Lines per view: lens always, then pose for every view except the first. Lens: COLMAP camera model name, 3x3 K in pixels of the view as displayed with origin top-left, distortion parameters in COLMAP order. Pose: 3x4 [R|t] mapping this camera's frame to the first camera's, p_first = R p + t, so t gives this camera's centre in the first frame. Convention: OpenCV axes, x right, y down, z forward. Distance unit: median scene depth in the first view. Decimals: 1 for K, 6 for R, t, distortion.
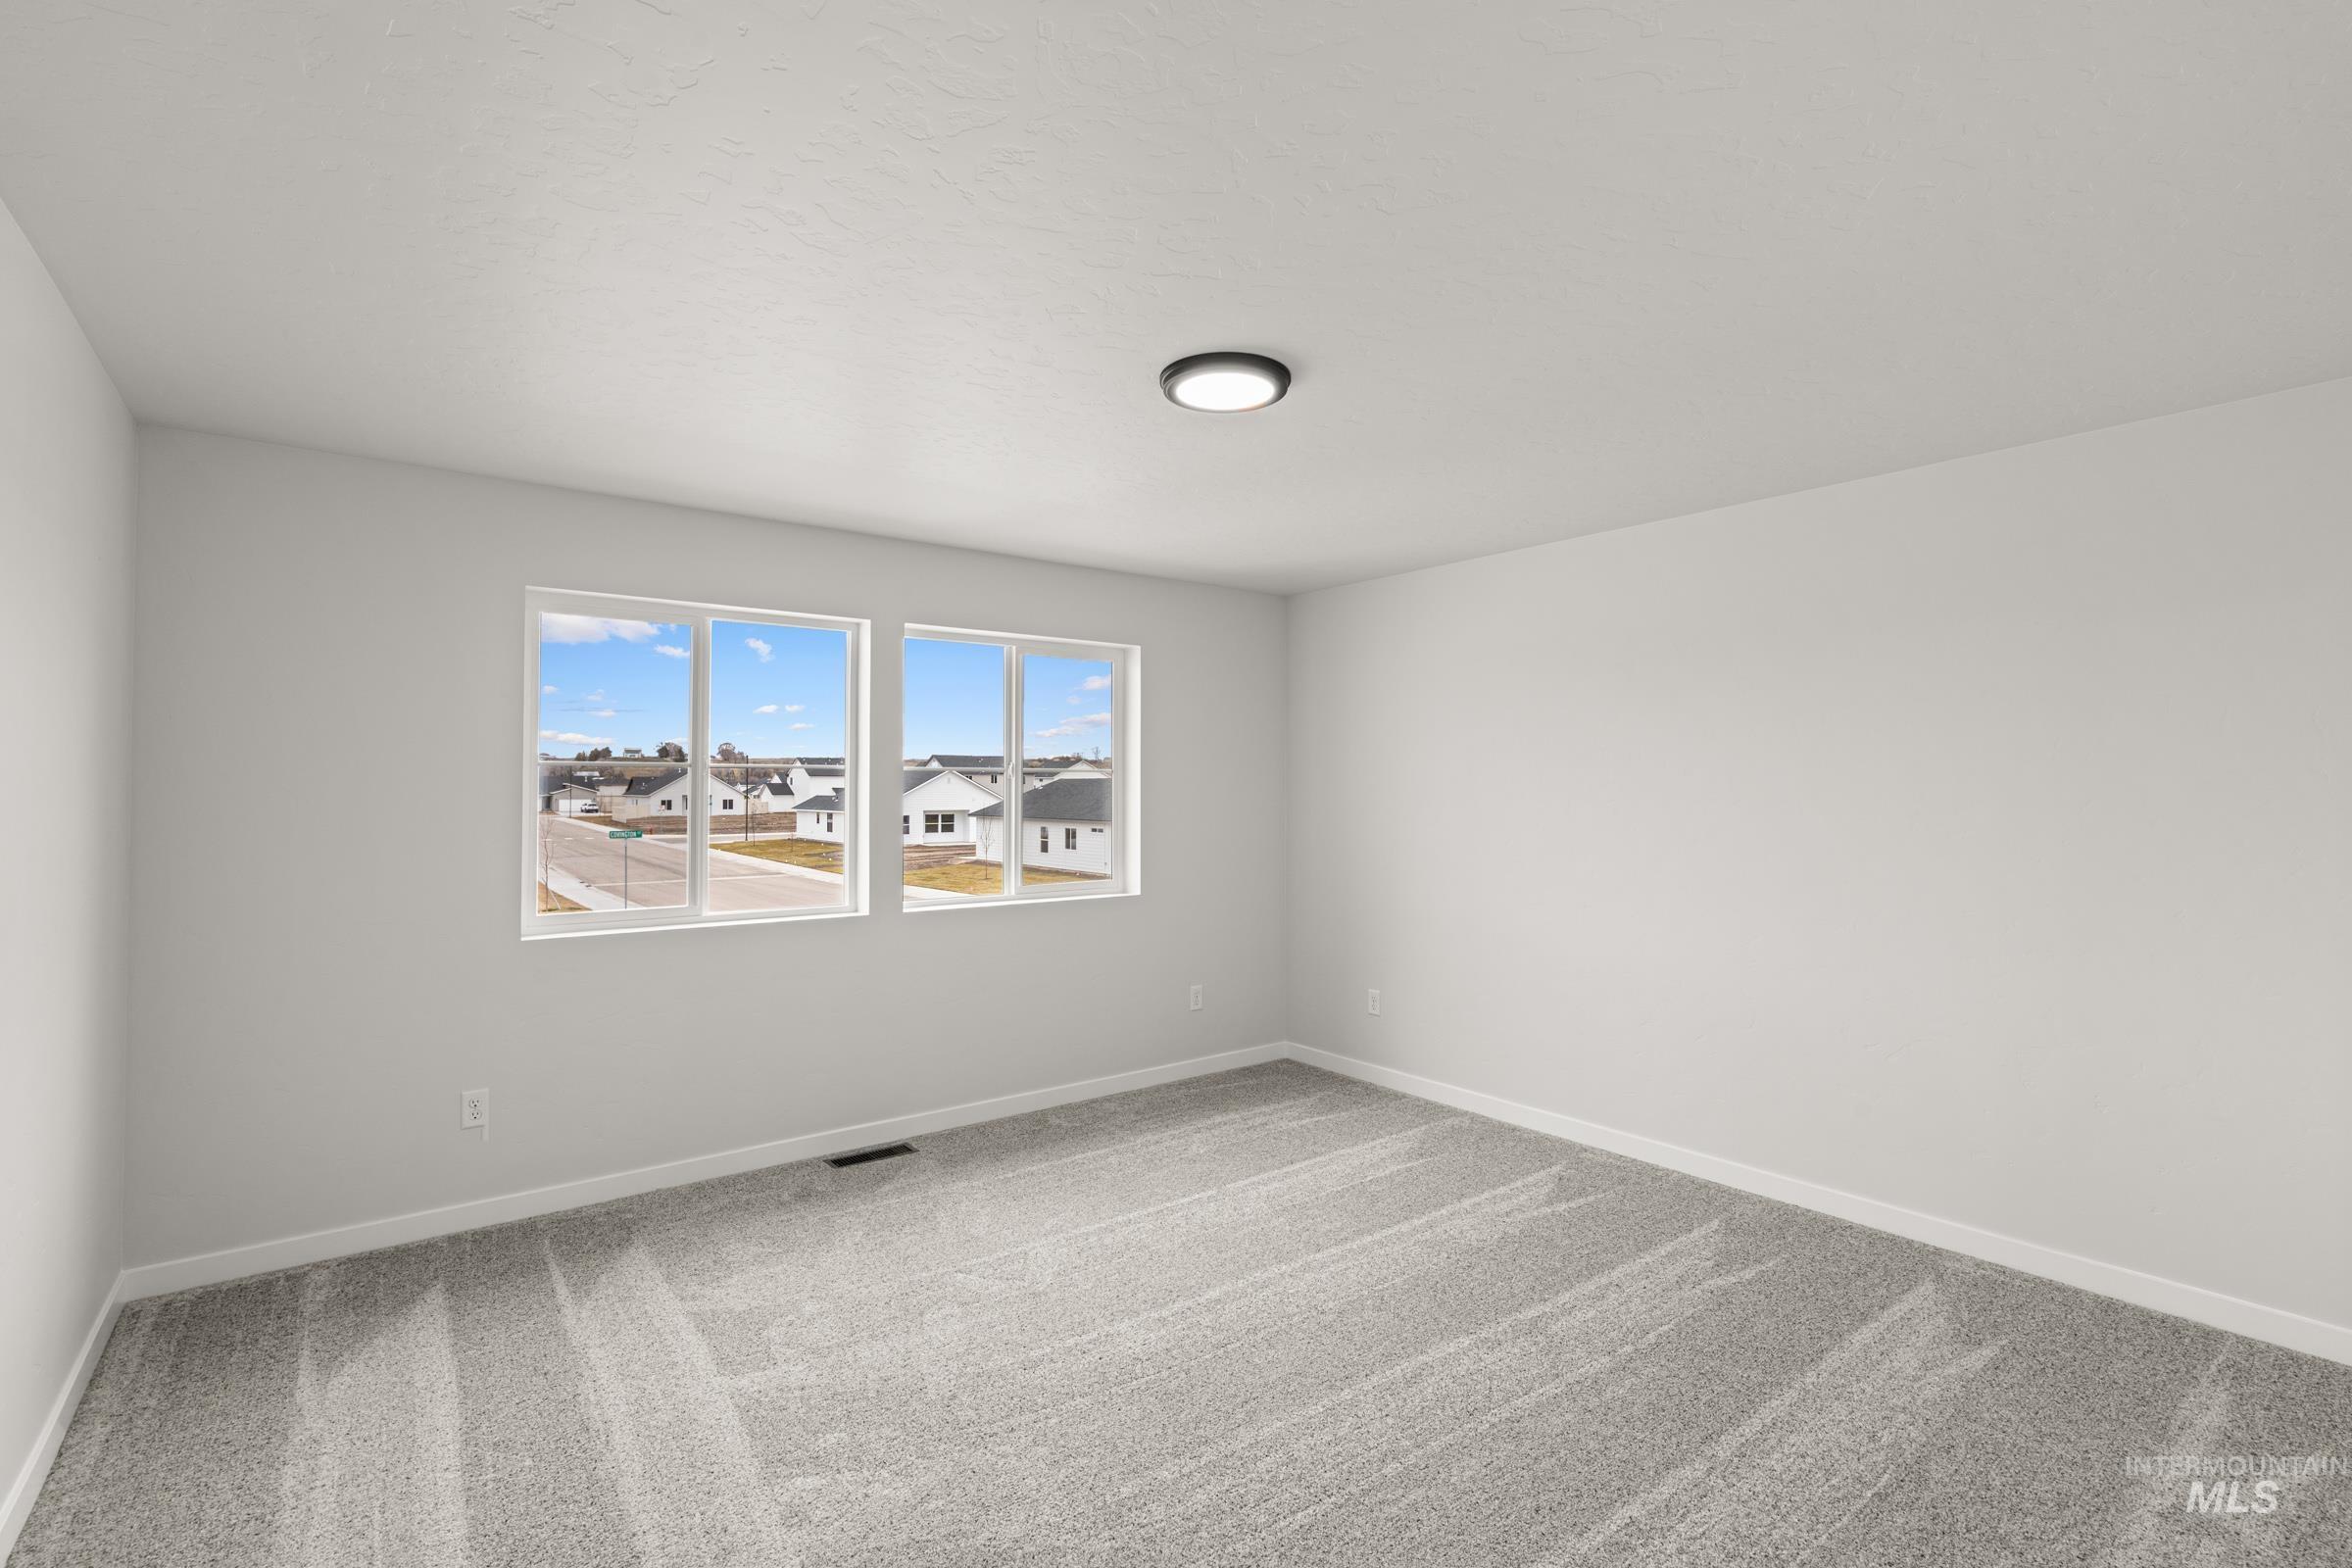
lens RADIAL K [[1071.2, 0, 1165.6], [0, 1071.2, 780.9], [0, 0, 1]] dist [-0.003948, 0.001755]
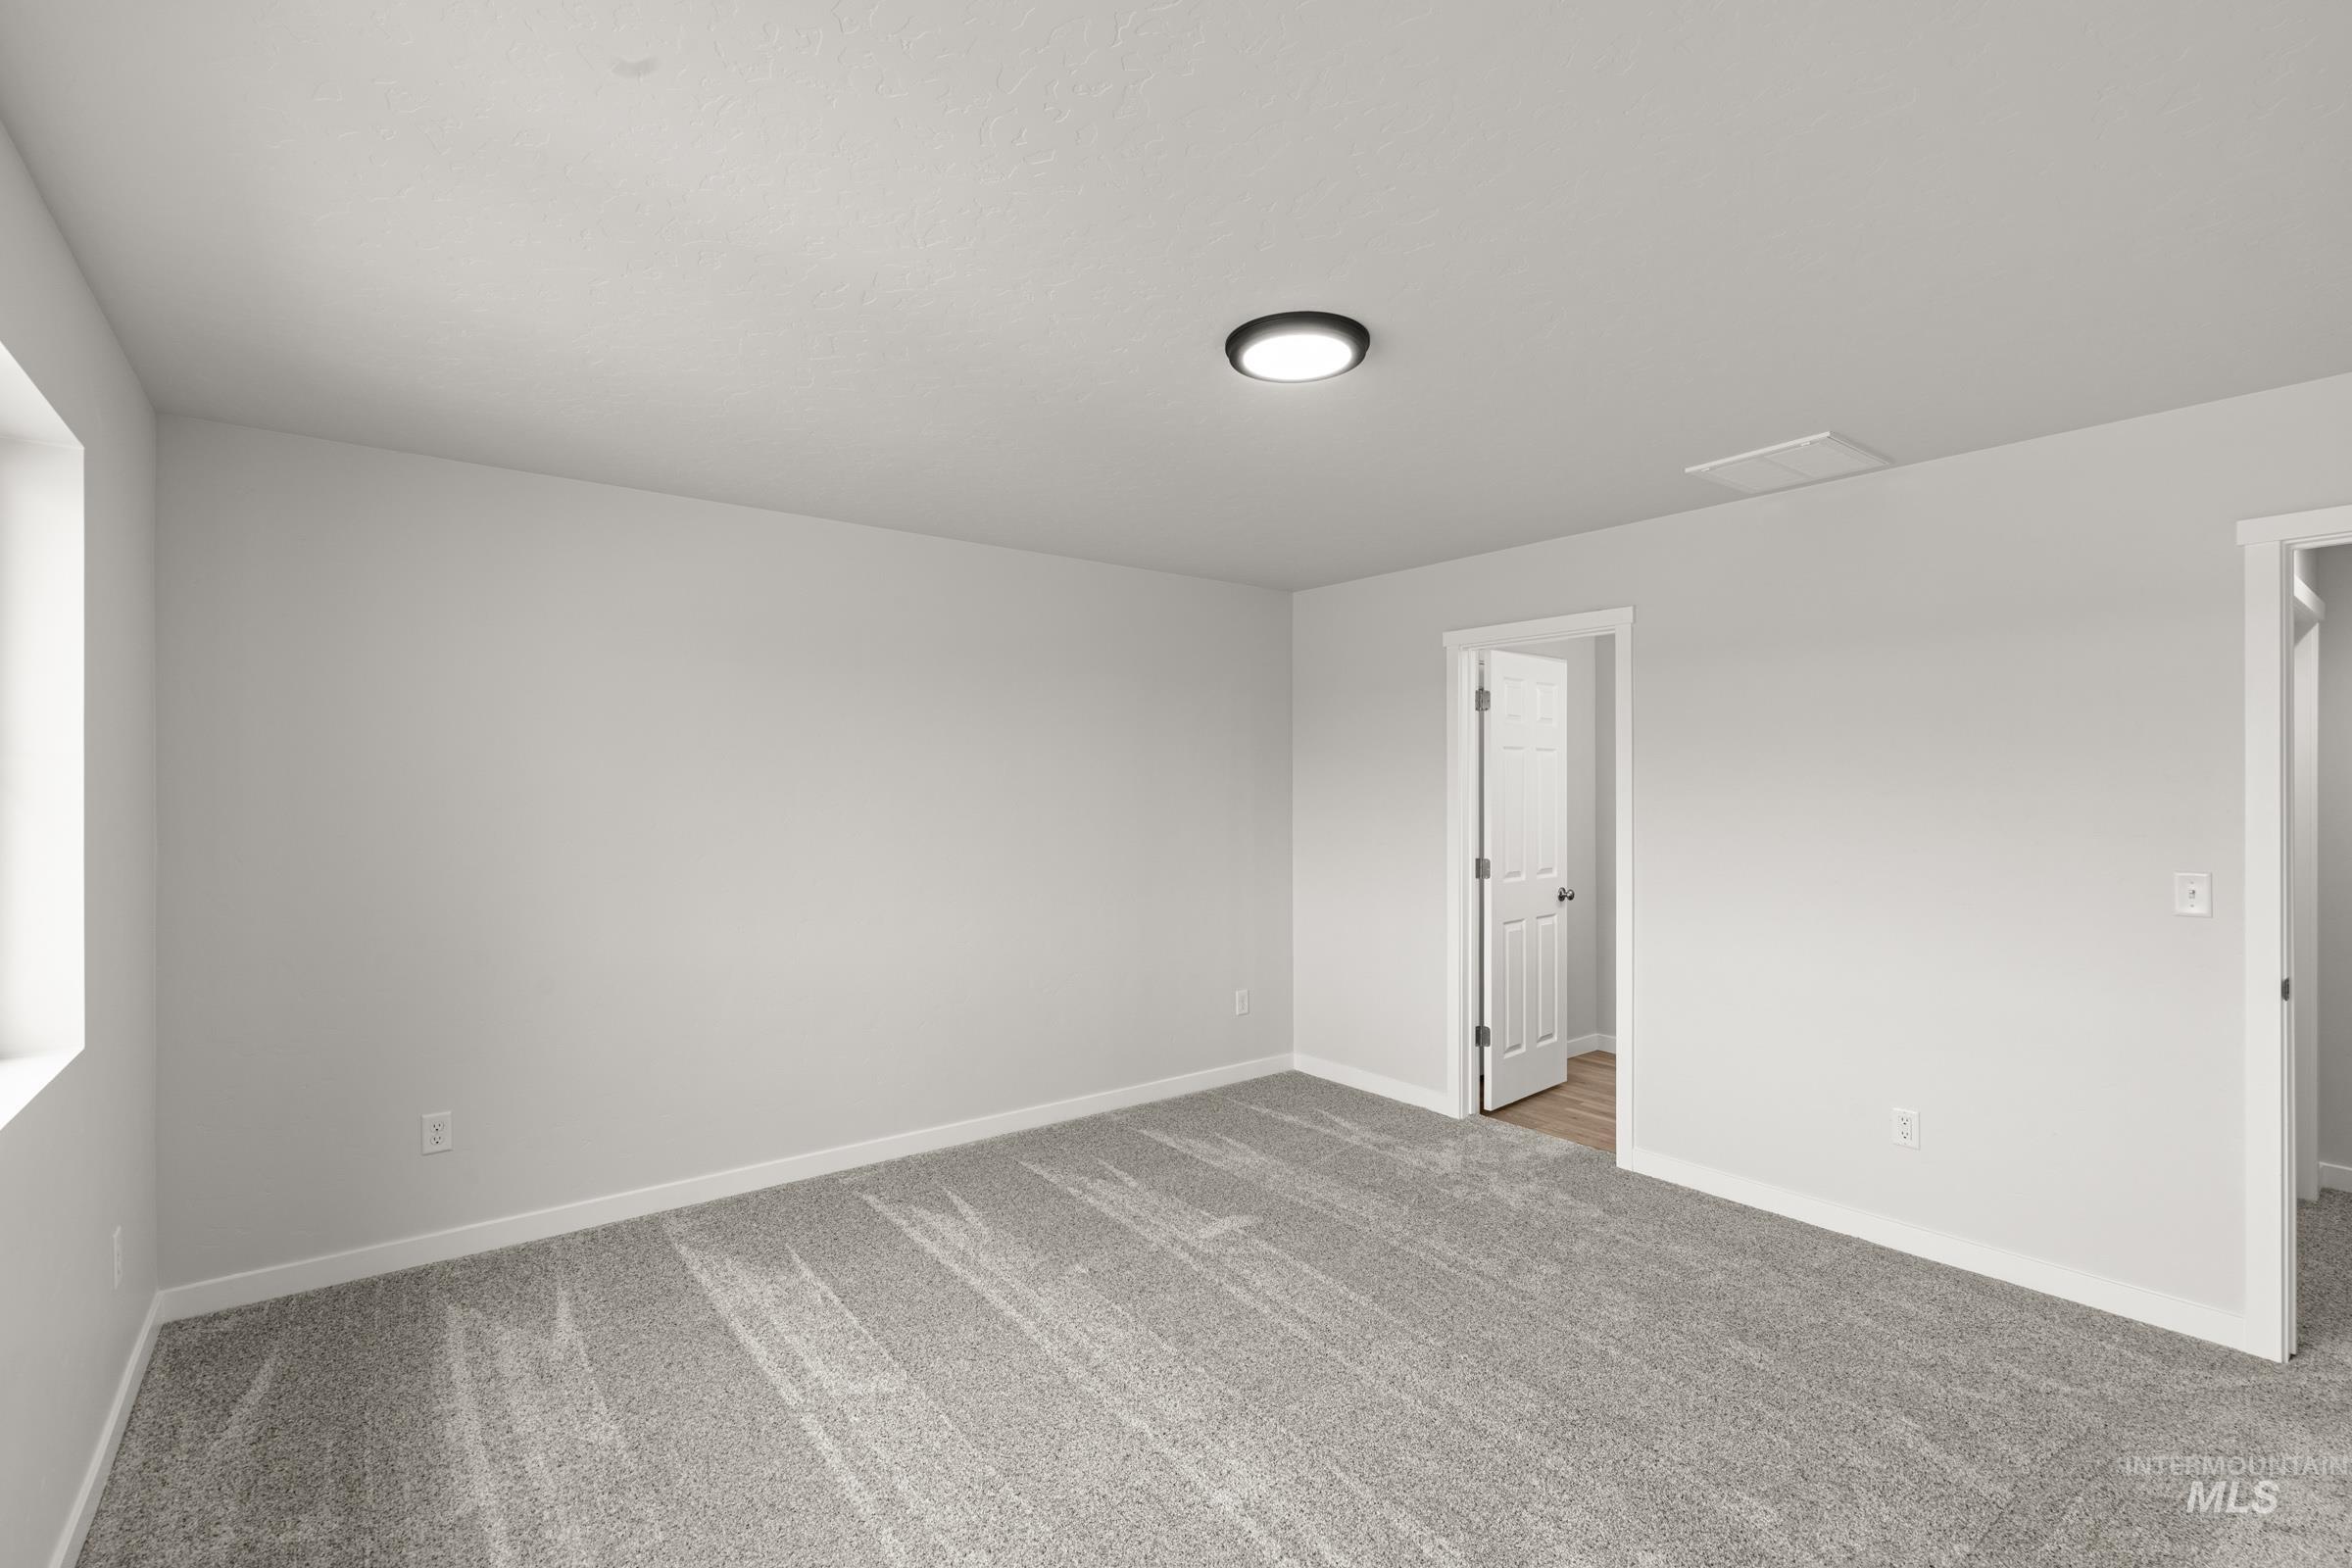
lens RADIAL K [[1071.2, 0, 1187.2], [0, 1071.2, 788.7], [0, 0, 1]] dist [-0.003948, 0.001755]
pose [[-0.020753, 0.002218, 0.999782, -0.598035], [-0.003723, 0.999990, -0.002296, 0.006849], [-0.999778, -0.003770, -0.020744, 0.779599]]
